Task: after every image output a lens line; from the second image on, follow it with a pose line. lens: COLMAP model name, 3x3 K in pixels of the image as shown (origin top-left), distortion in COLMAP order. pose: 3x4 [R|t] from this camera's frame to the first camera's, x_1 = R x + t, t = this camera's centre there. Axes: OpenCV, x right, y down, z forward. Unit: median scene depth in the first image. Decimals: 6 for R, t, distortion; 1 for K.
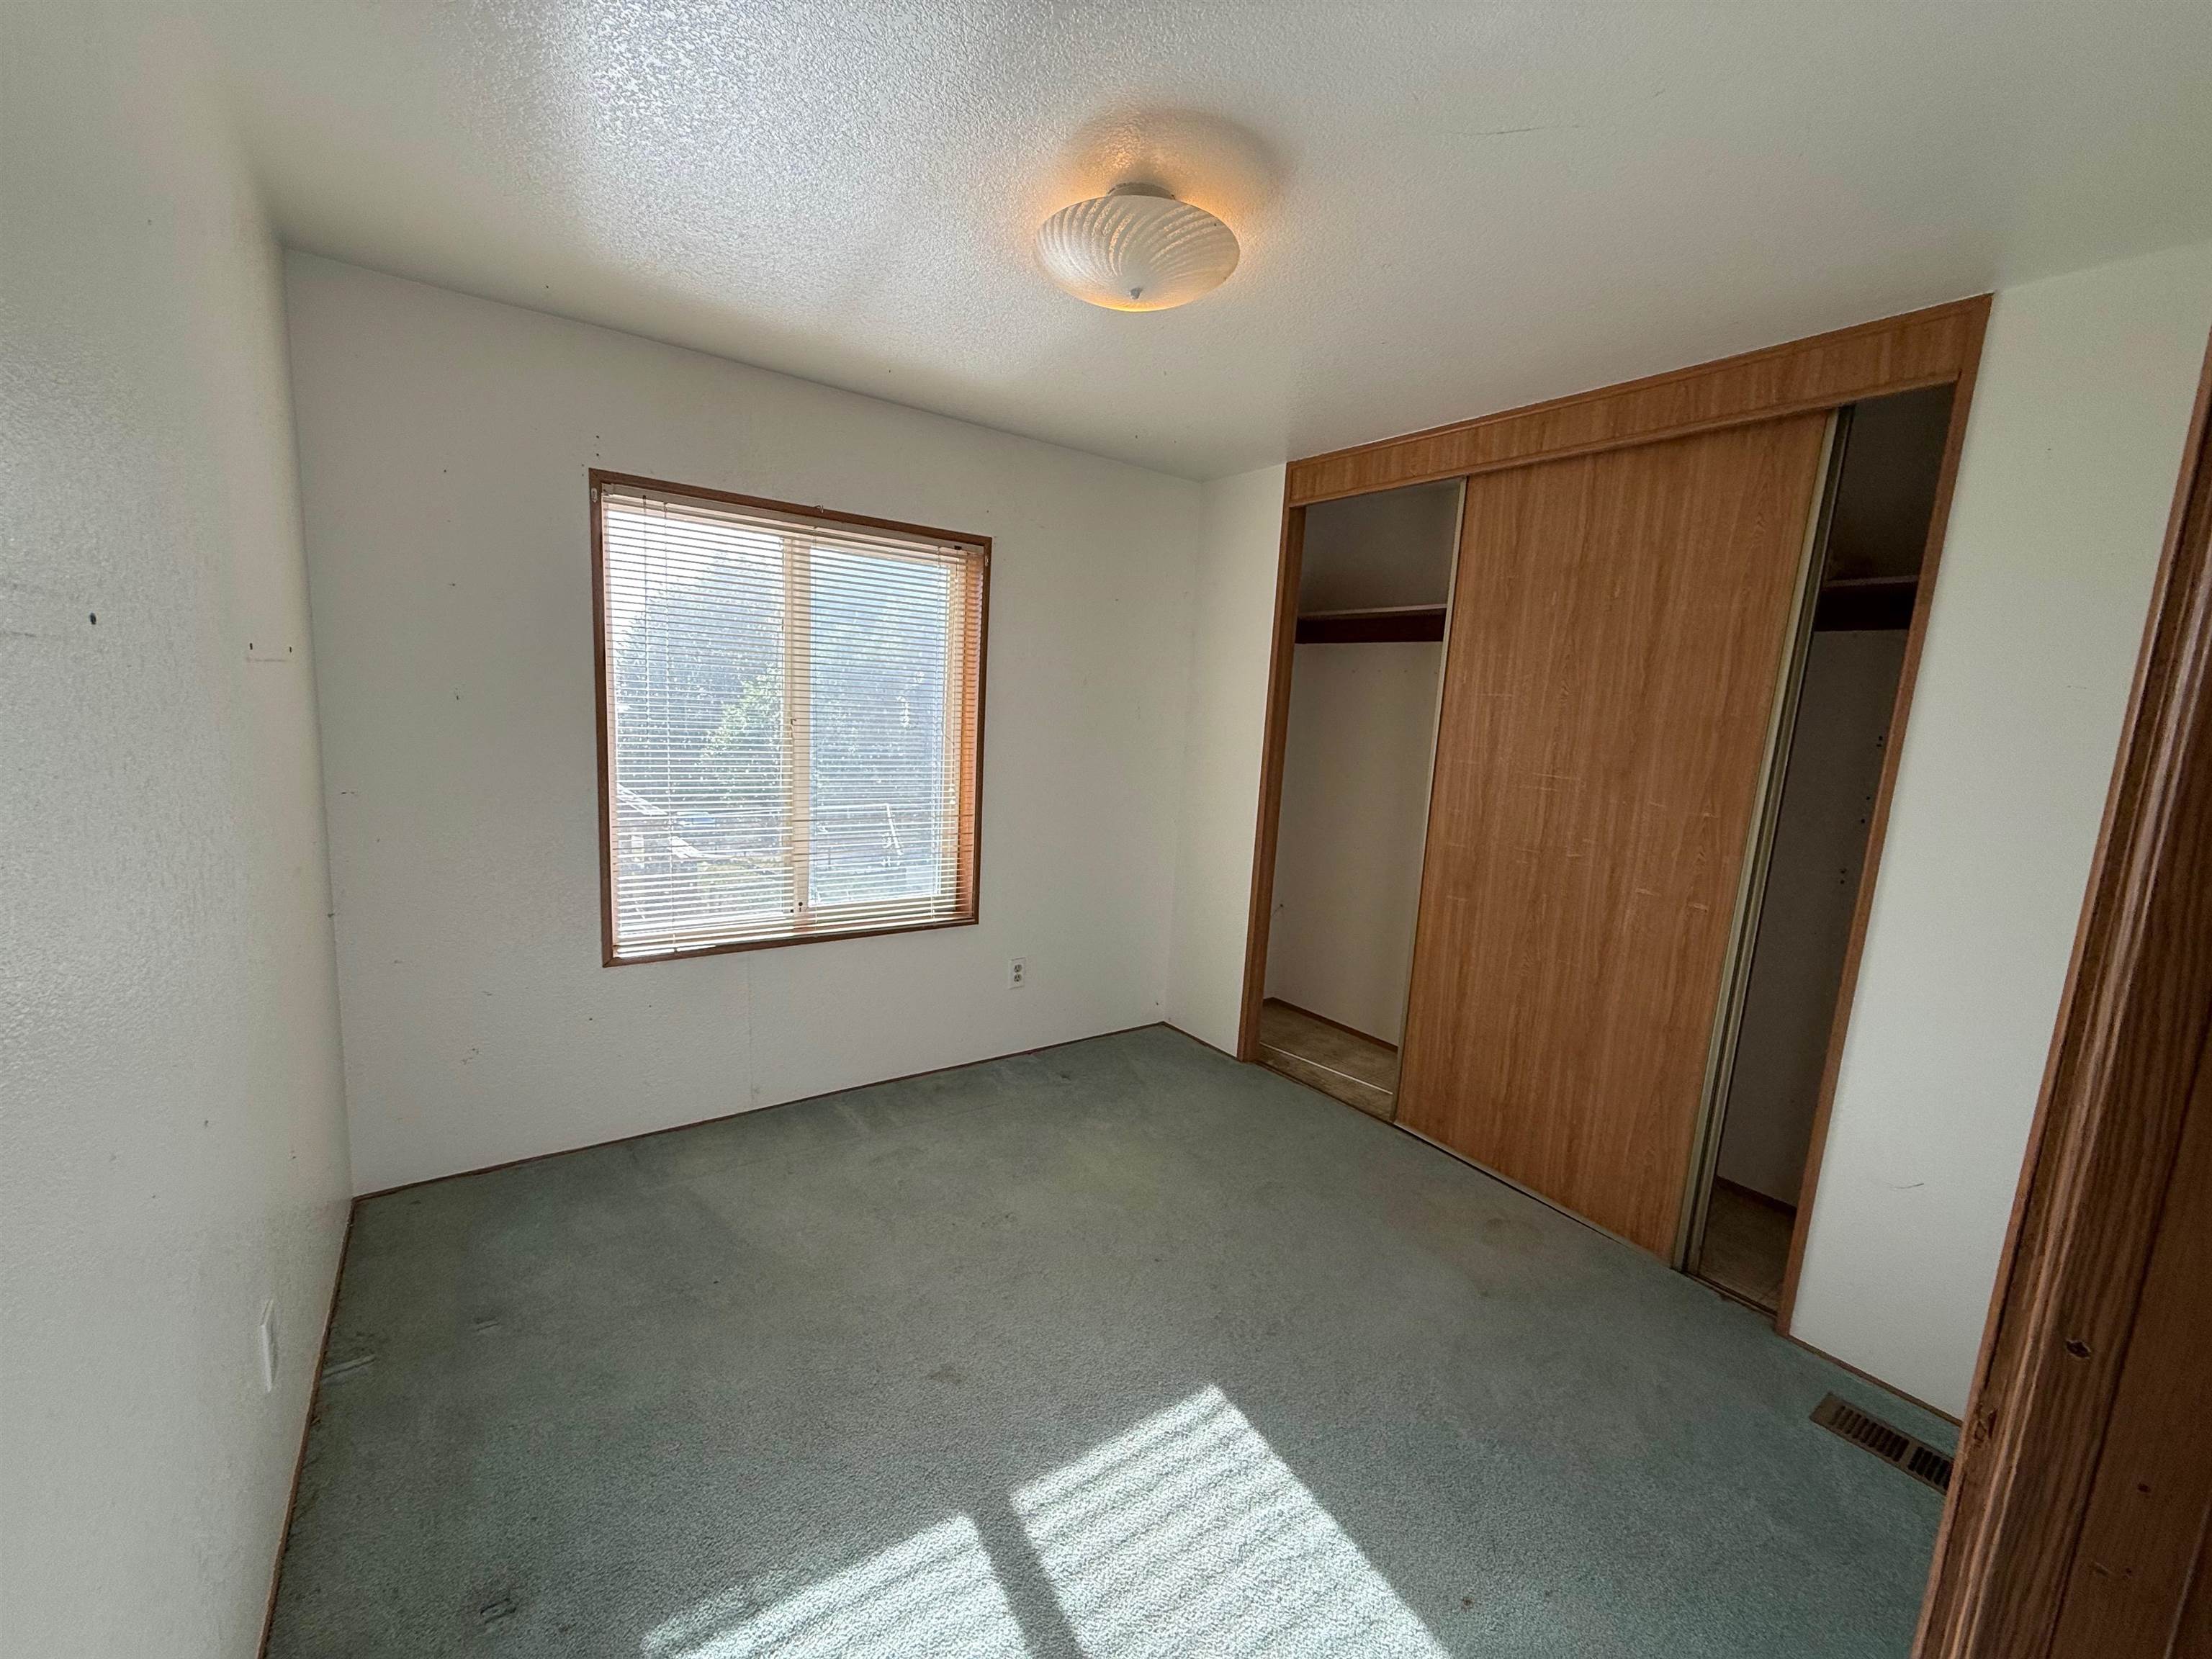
lens RADIAL K [[881.4, 0, 1100.8], [0, 881.4, 827.5], [0, 0, 1]] dist [0.000139, 0.000435]
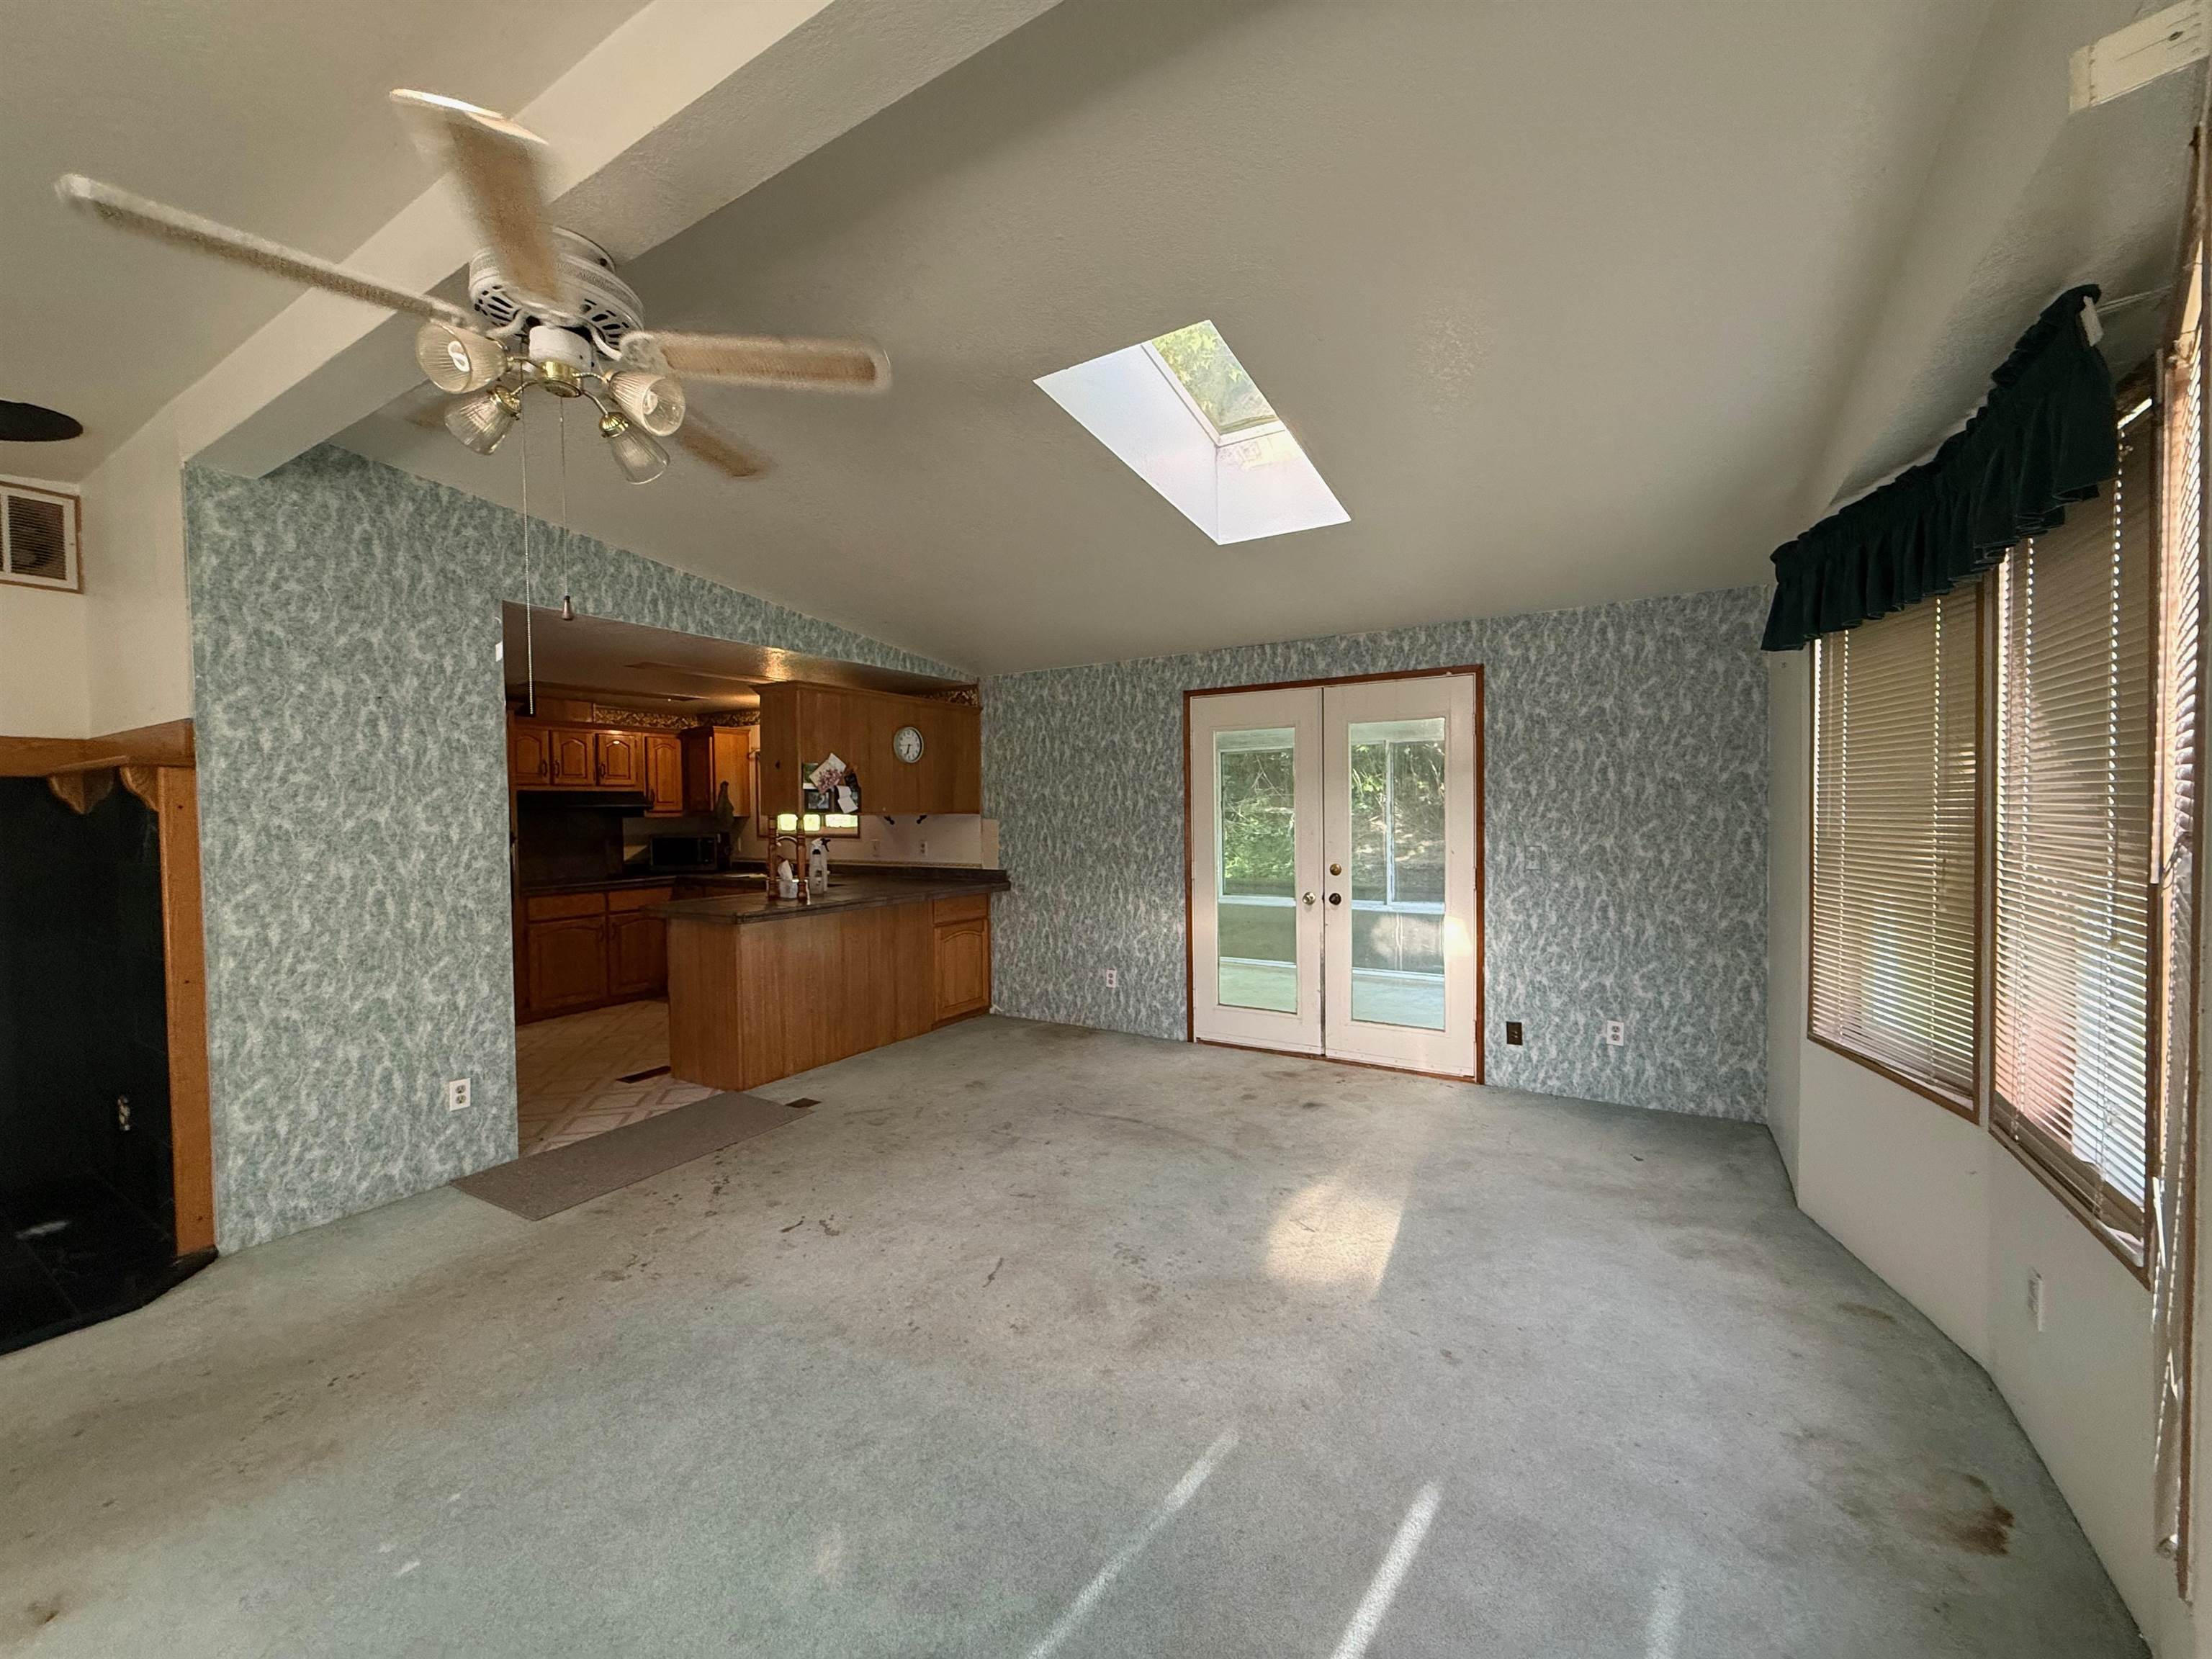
lens RADIAL K [[881.4, 0, 1099.4], [0, 881.4, 830.1], [0, 0, 1]] dist [0.000139, 0.000435]
pose [[-0.399450, -0.074997, 0.913682, -1.644173], [0.127302, 0.982455, 0.136297, -0.408129], [-0.907873, 0.170757, -0.382894, 1.282600]]
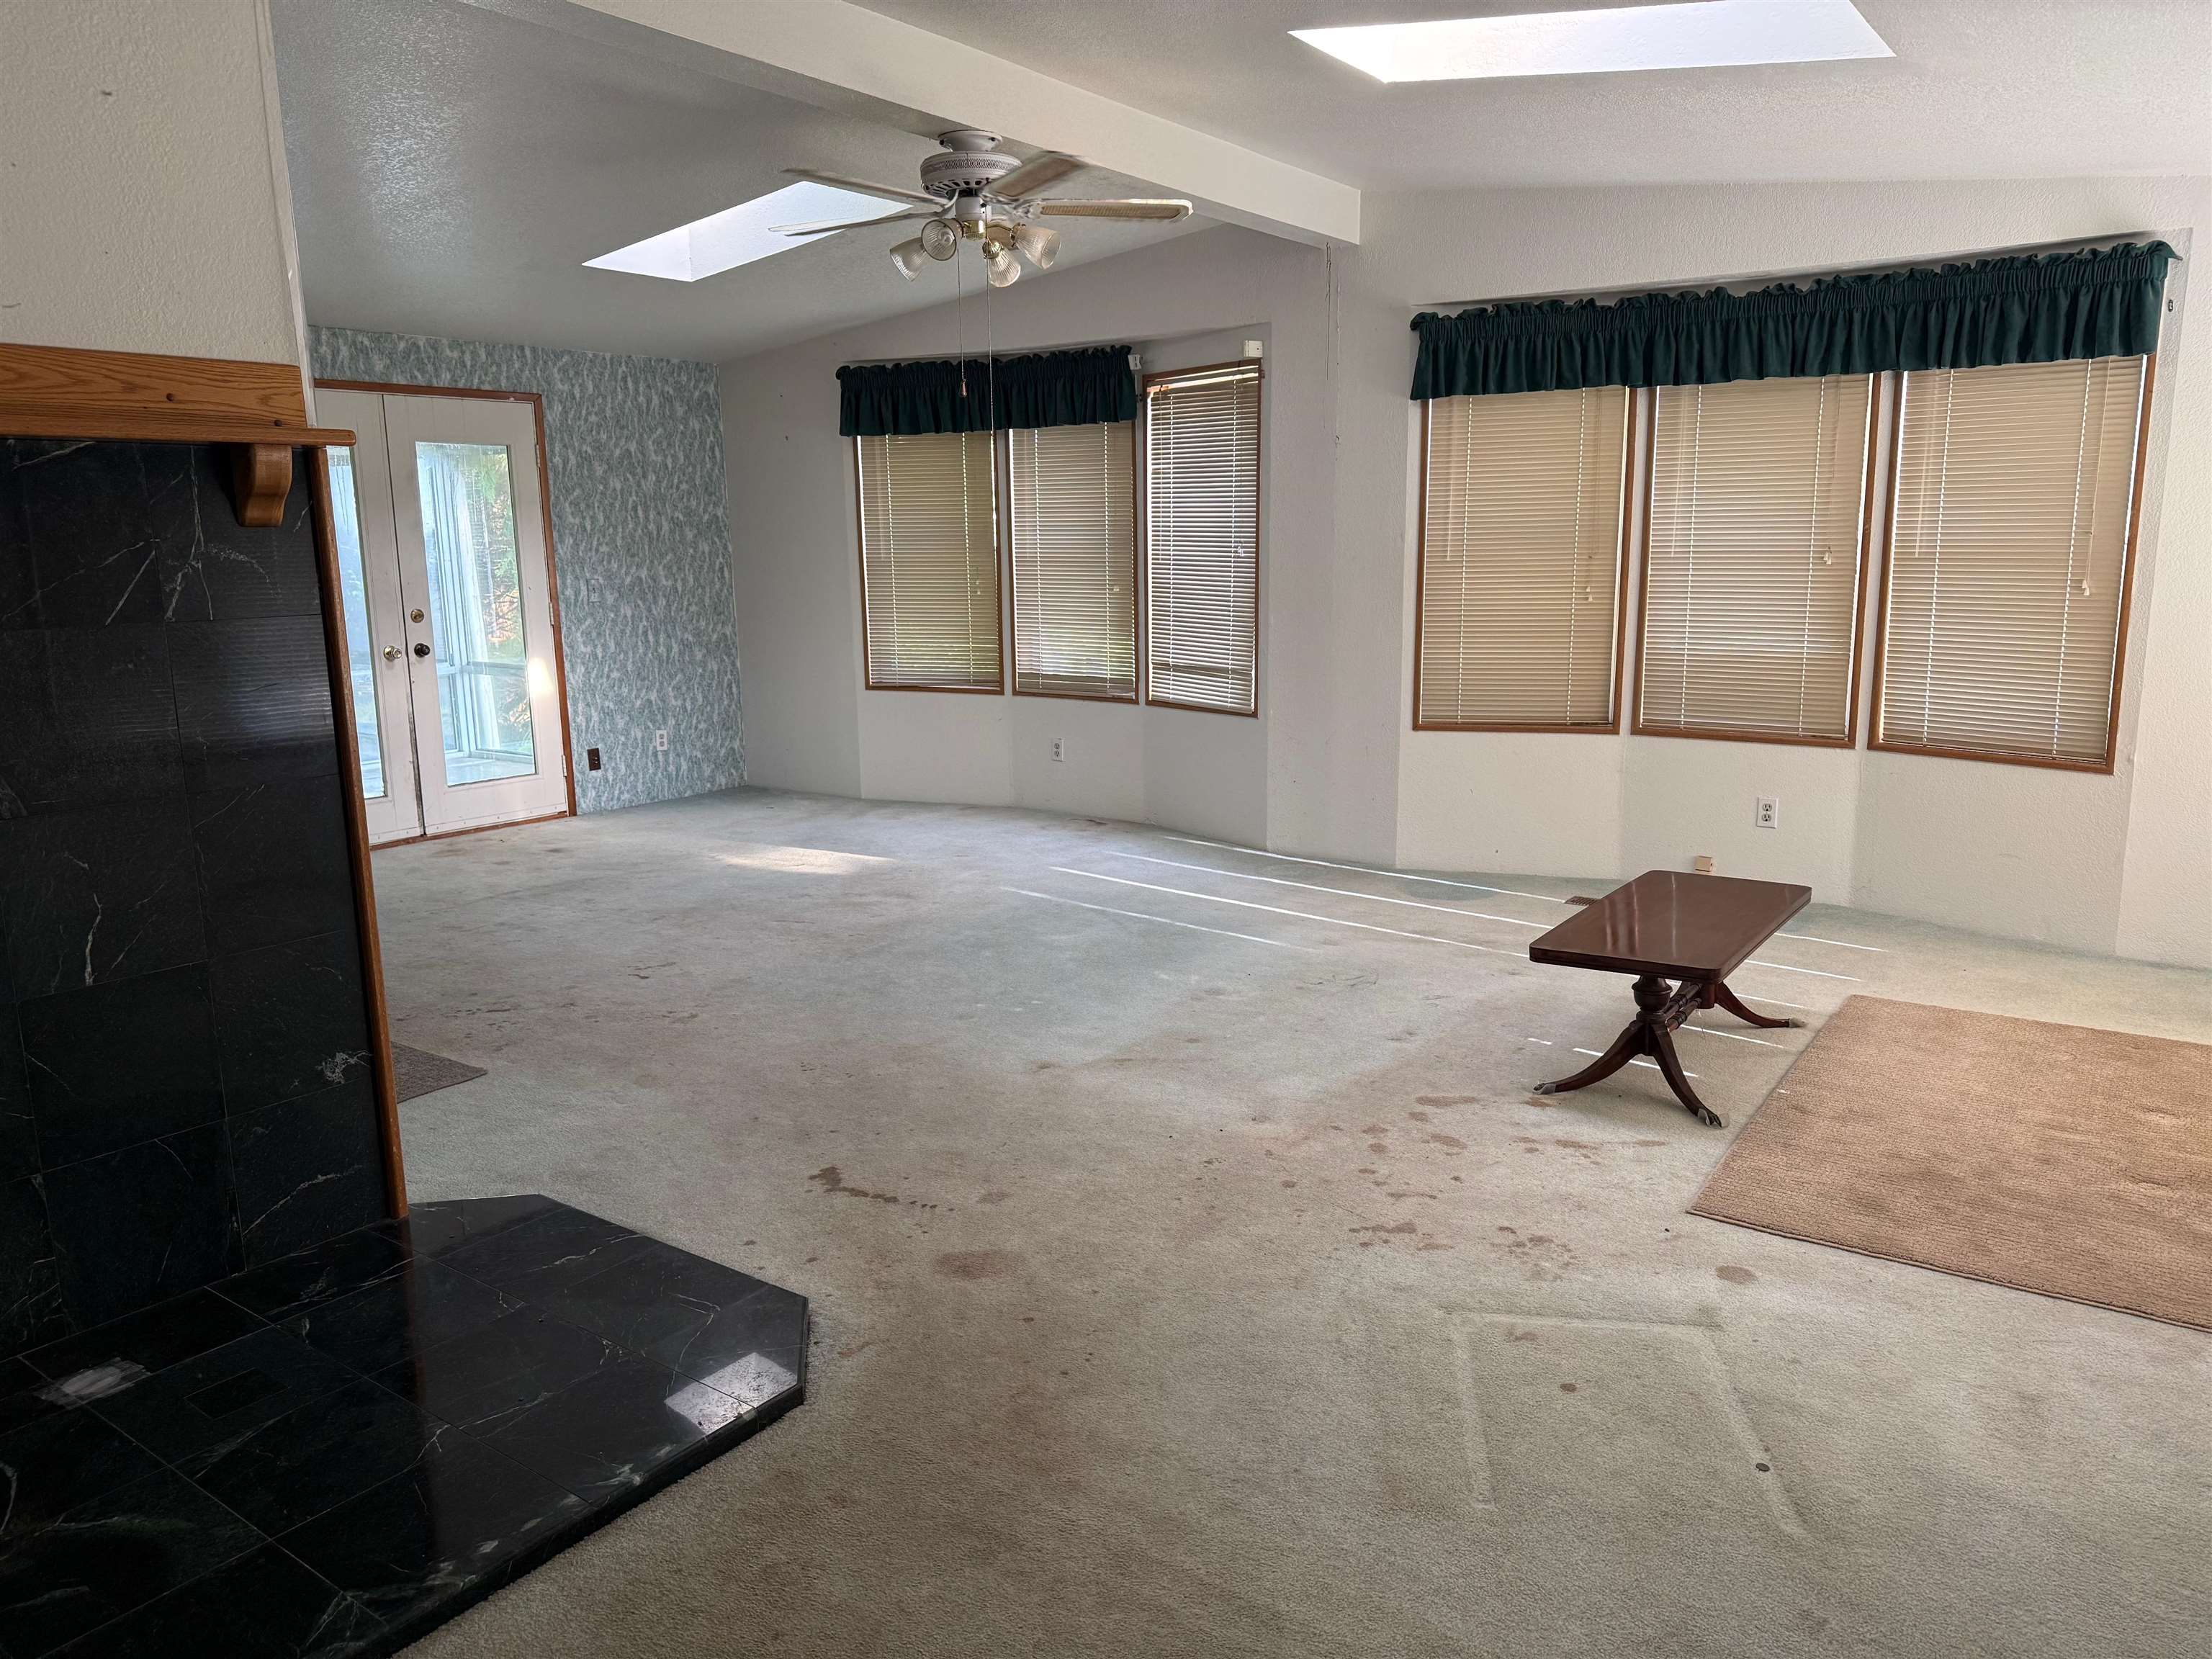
lens RADIAL K [[1546.6, 0, 1114.2], [0, 1546.6, 840.0], [0, 0, 1]] dist [0.063077, -0.079450]
pose [[-0.939978, 0.022744, -0.340476, -0.174014], [-0.090086, 0.945838, 0.311888, -0.650864], [0.329129, 0.323840, -0.887018, 3.457990]]
